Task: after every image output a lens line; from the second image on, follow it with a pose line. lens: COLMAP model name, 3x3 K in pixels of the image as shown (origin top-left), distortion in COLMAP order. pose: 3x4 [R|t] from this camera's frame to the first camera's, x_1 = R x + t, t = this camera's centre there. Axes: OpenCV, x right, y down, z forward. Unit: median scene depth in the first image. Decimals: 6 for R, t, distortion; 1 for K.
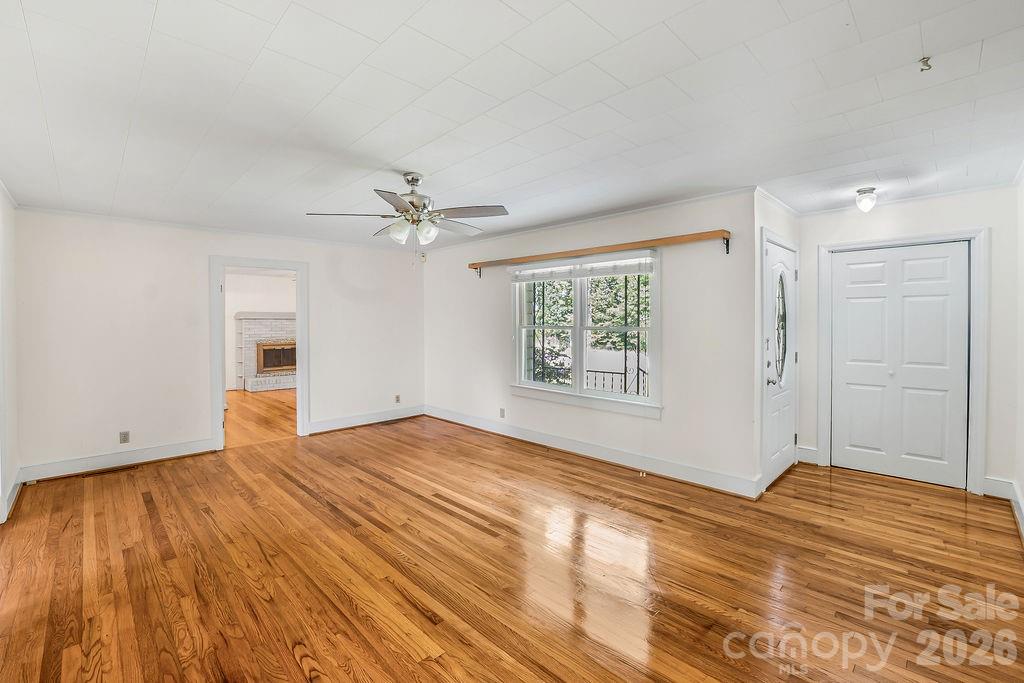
lens RADIAL K [[432.4, 0, 521.8], [0, 432.4, 321.7], [0, 0, 1]] dist [-0.046579, 0.014351]
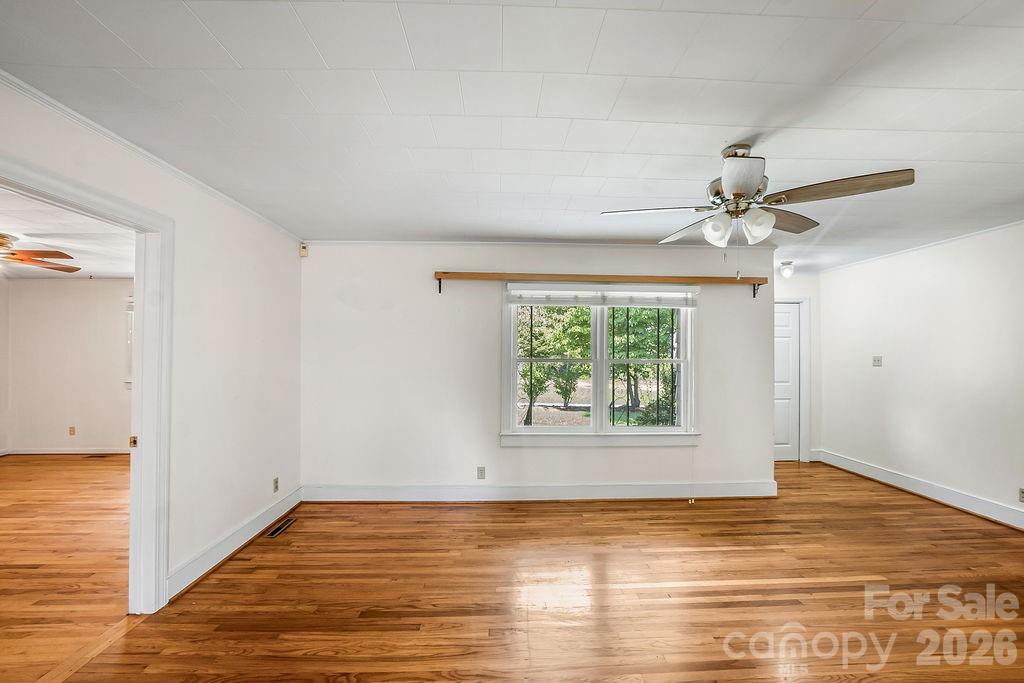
lens RADIAL K [[437.8, 0, 518.5], [0, 437.8, 347.9], [0, 0, 1]] dist [-0.035635, 0.008625]
pose [[0.695512, 0.010768, 0.718434, -0.822370], [-0.002773, 0.999920, -0.012303, -0.000758], [-0.718509, 0.006565, 0.695486, 0.609775]]
